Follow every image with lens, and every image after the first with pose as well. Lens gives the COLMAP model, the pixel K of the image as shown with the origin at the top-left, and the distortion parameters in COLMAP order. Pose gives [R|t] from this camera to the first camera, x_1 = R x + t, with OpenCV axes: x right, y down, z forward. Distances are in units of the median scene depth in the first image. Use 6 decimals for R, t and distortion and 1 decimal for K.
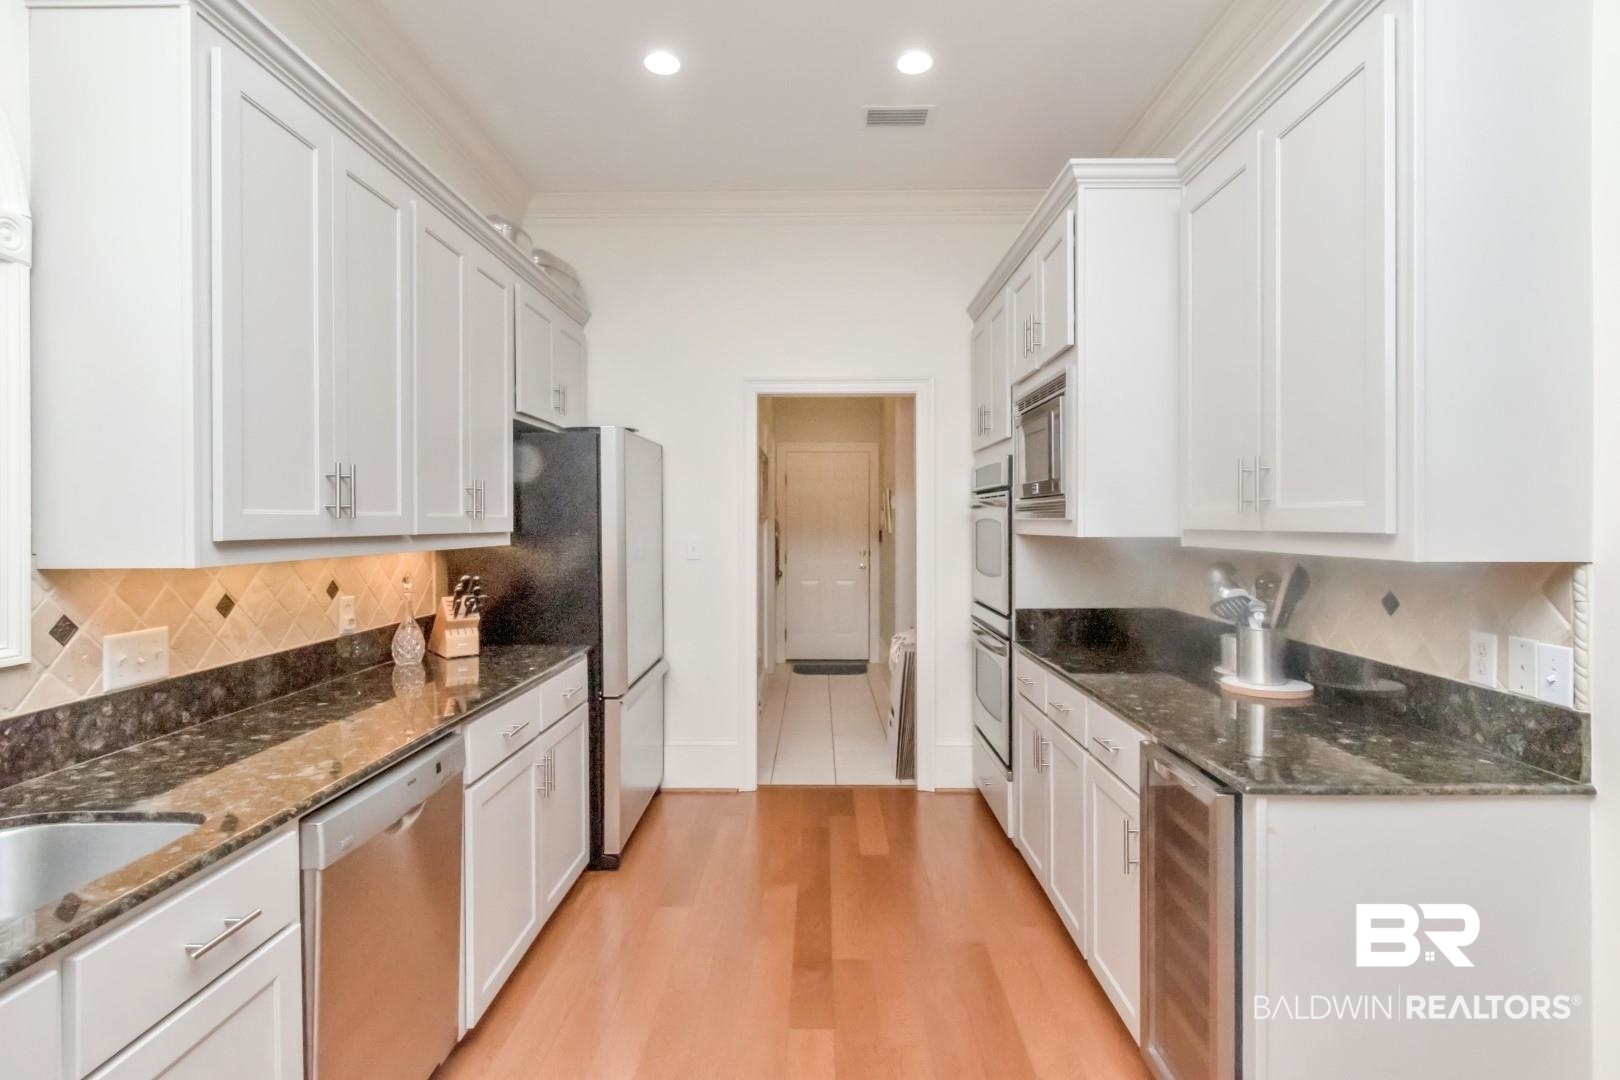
lens RADIAL K [[790.0, 0, 808.0], [0, 790.0, 524.9], [0, 0, 1]] dist [0.008023, -0.005813]
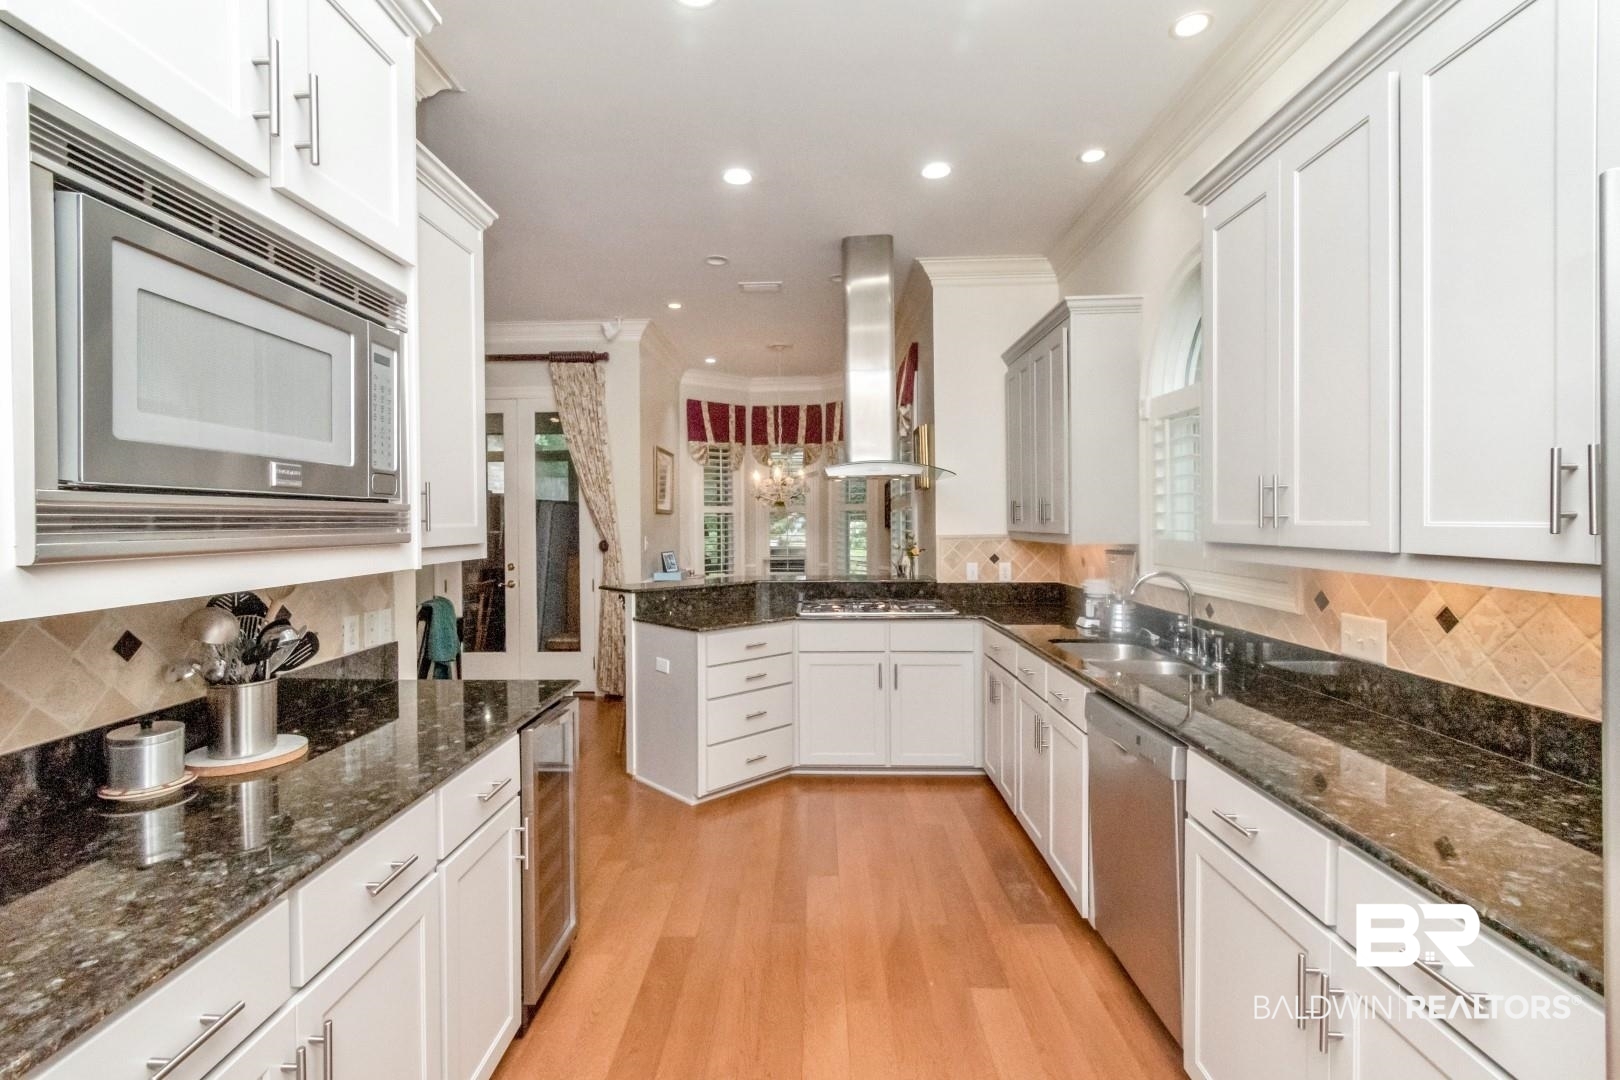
lens RADIAL K [[745.9, 0, 771.3], [0, 745.9, 530.3], [0, 0, 1]] dist [-0.000897, -0.000529]
pose [[-0.998248, 0.010777, 0.058180, 0.006399], [0.011868, 0.999760, 0.018435, -0.021529], [-0.057967, 0.019093, -0.998136, 1.428182]]
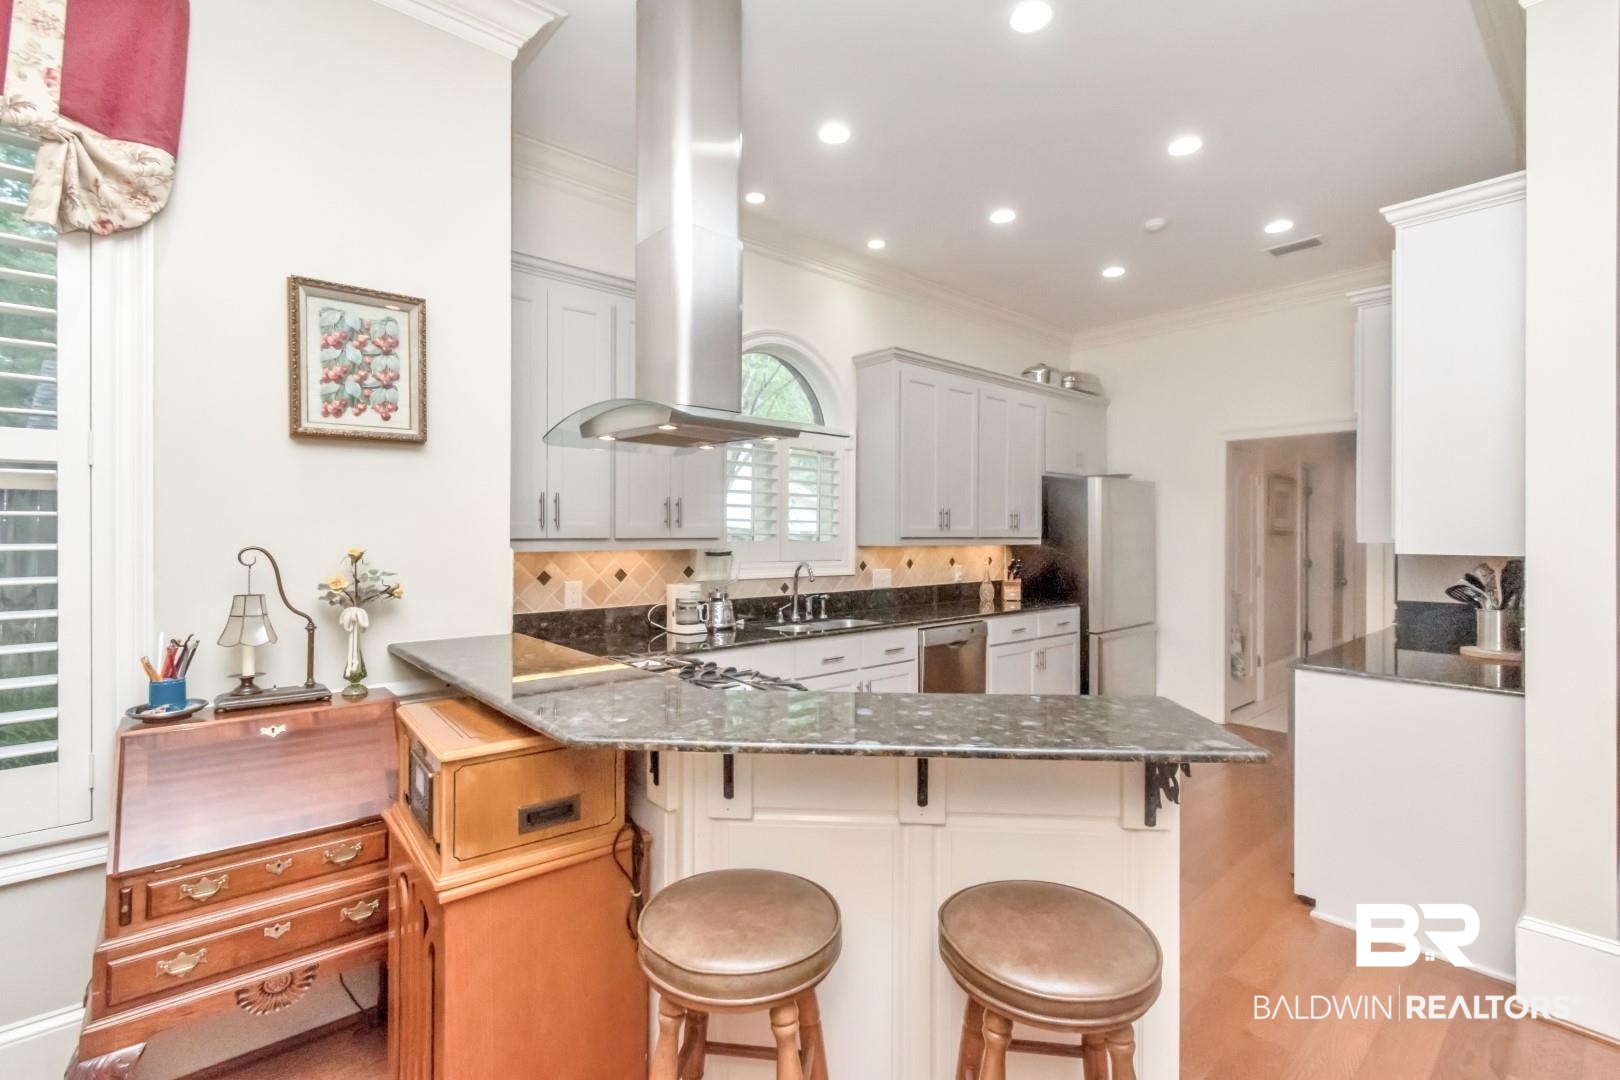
lens RADIAL K [[745.9, 0, 809.2], [0, 745.9, 536.0], [0, 0, 1]] dist [-0.000897, -0.000529]
pose [[0.667968, 0.003788, -0.744181, 0.621541], [-0.006617, 0.999978, -0.000849, 0.012484], [0.744161, 0.005492, 0.667978, -0.629988]]
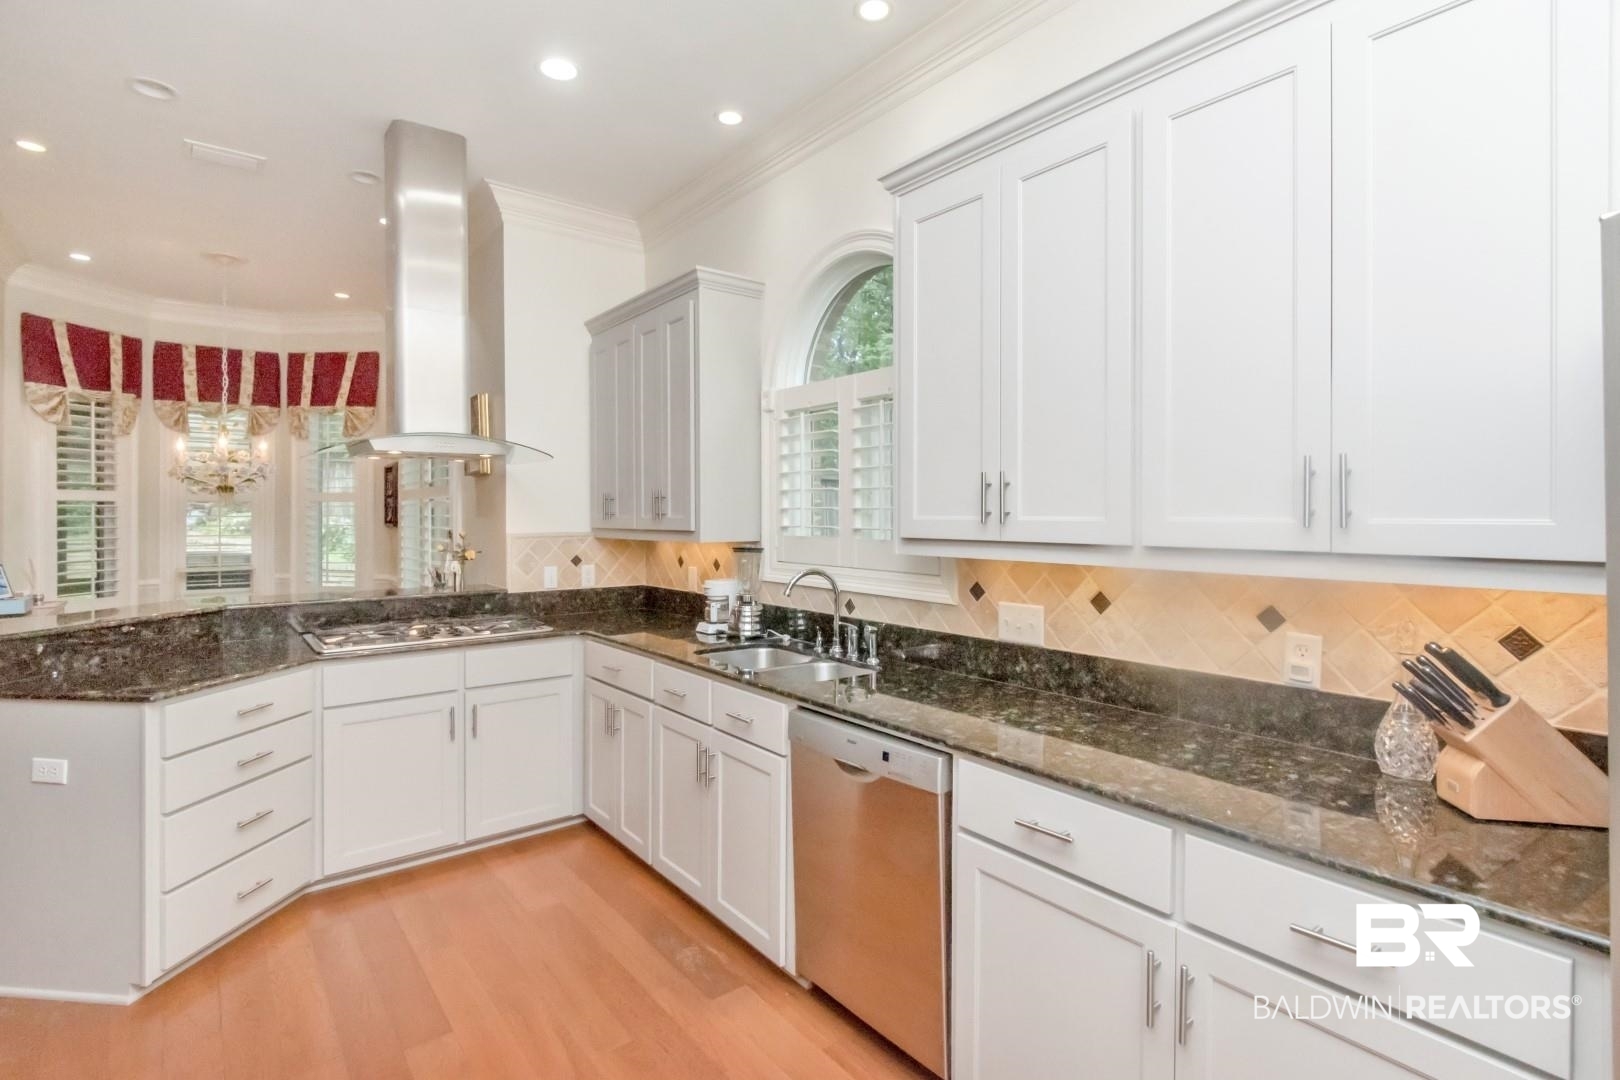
lens RADIAL K [[790.0, 0, 821.7], [0, 790.0, 520.0], [0, 0, 1]] dist [0.008023, -0.005813]
pose [[-0.782175, 0.008011, -0.623008, 0.175791], [-0.000284, 0.999913, 0.013214, -0.018632], [0.623059, 0.010513, -0.782104, 1.194501]]
